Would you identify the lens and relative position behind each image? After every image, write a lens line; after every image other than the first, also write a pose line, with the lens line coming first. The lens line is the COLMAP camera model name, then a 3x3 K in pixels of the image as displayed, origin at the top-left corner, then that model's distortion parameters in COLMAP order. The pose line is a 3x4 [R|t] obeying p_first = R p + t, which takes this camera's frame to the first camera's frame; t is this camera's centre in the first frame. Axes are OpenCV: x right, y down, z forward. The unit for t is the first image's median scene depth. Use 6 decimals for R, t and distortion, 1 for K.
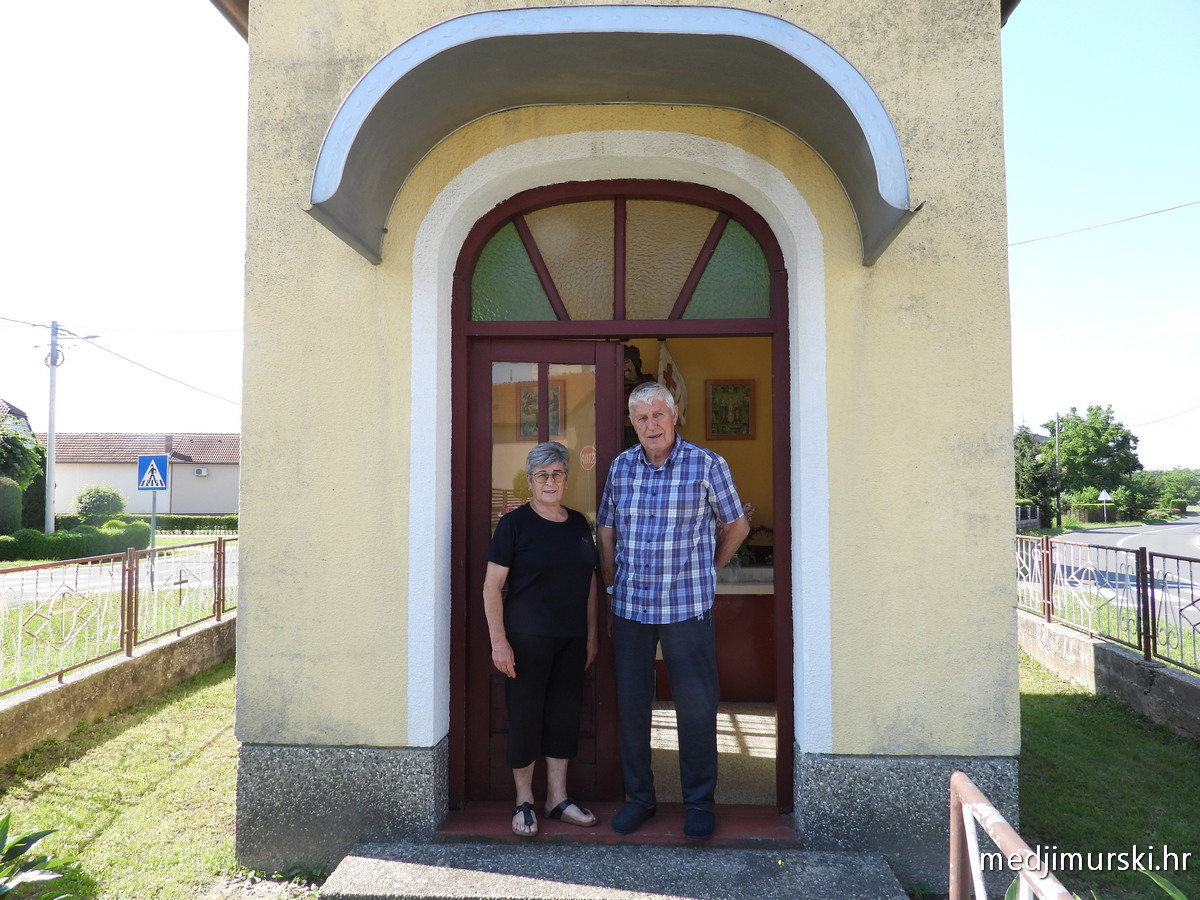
lens RADIAL K [[865.5, 0, 600.0], [0, 865.5, 450.0], [0, 0, 1]] dist [-0.012869, 0.004592]
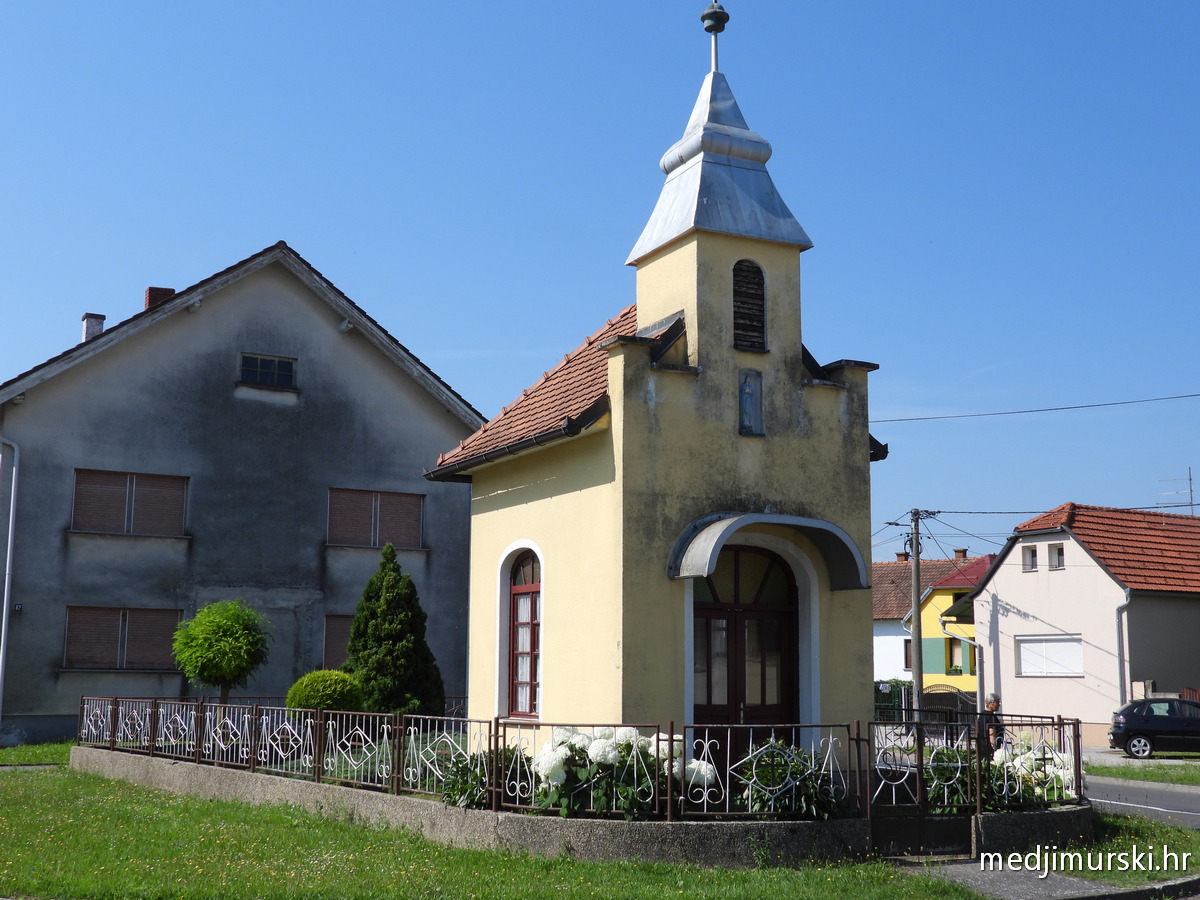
lens RADIAL K [[1439.4, 0, 600.0], [0, 1439.4, 450.0], [0, 0, 1]] dist [-0.006584, -0.001345]
pose [[0.861359, 0.086652, 0.500552, -2.350423], [-0.036394, 0.993339, -0.109332, -0.117752], [-0.506691, 0.075957, 0.858775, -2.288209]]
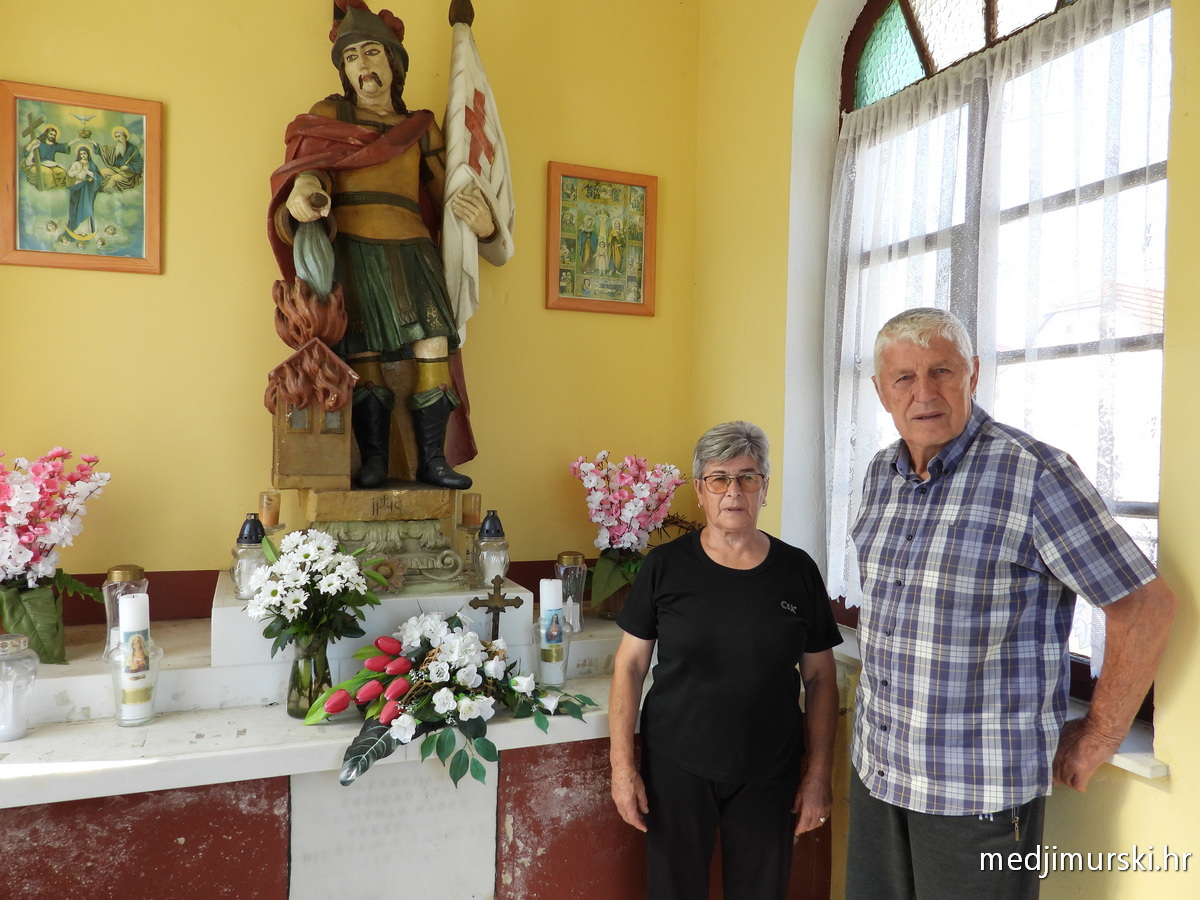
lens RADIAL K [[865.5, 0, 600.0], [0, 865.5, 450.0], [0, 0, 1]] dist [-0.012869, 0.004592]
pose [[0.899608, 0.012779, 0.436511, -0.033824], [-0.047083, 0.996583, 0.067858, 0.027083], [-0.434153, -0.081597, 0.897136, 0.629731]]
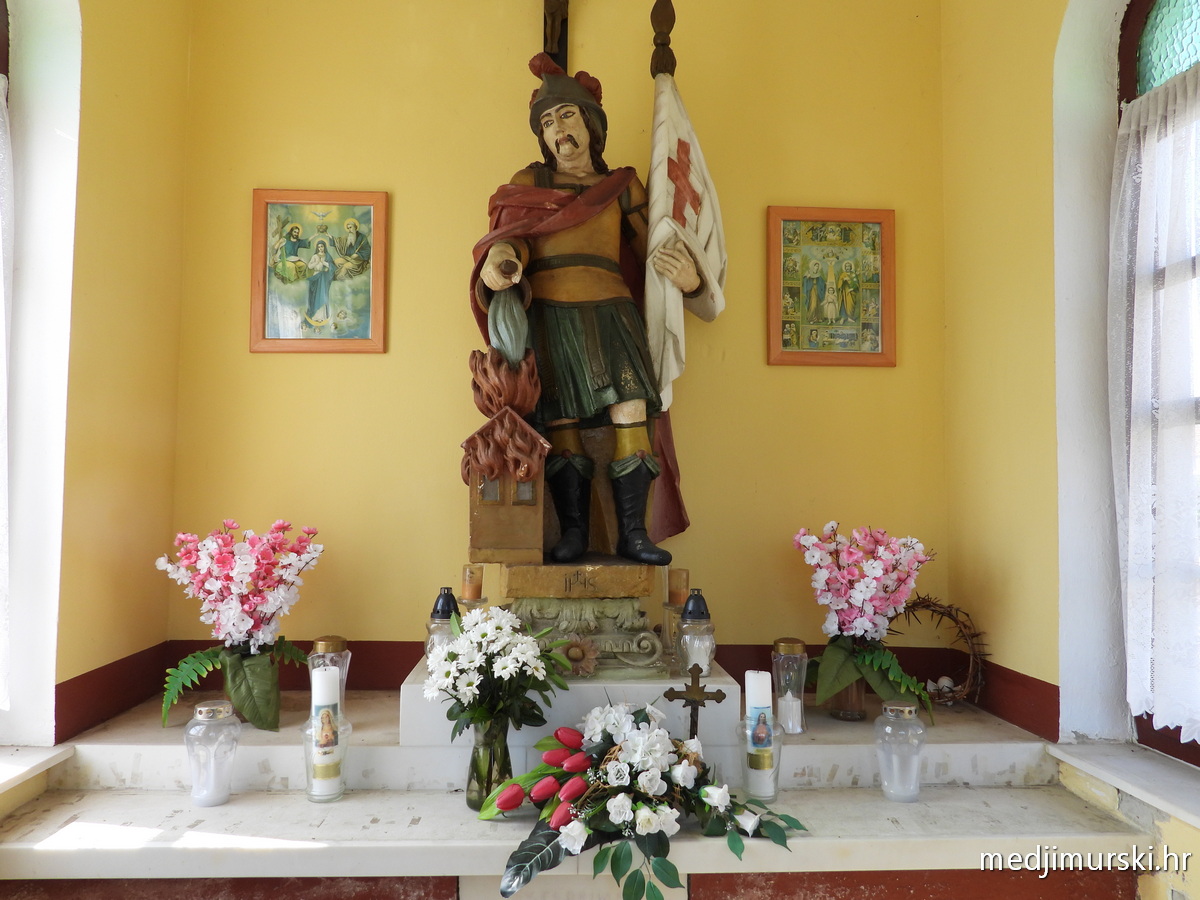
lens RADIAL K [[865.5, 0, 600.0], [0, 865.5, 450.0], [0, 0, 1]] dist [-0.012869, 0.004592]
pose [[0.992584, 0.019039, 0.120061, 0.006366], [-0.019635, 0.999800, 0.003781, 0.026158], [-0.119965, -0.006110, 0.992759, 0.652478]]
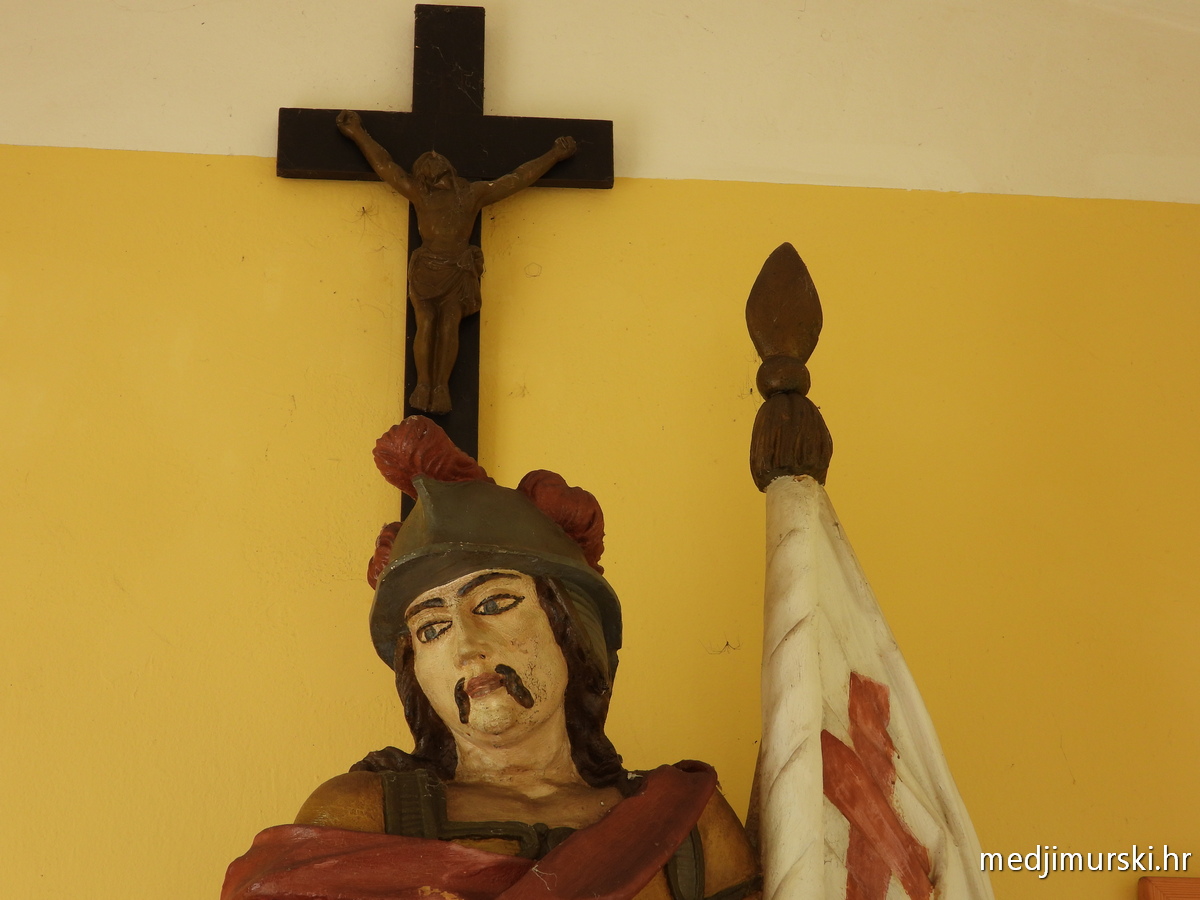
lens RADIAL K [[2601.6, 0, 600.0], [0, 2601.6, 450.0], [0, 0, 1]] dist [0.000317, -0.103136]
pose [[0.986116, 0.068241, 0.151391, -0.004096], [-0.003865, 0.920845, -0.389909, 0.001209], [-0.166015, 0.383910, 0.908324, 0.698314]]
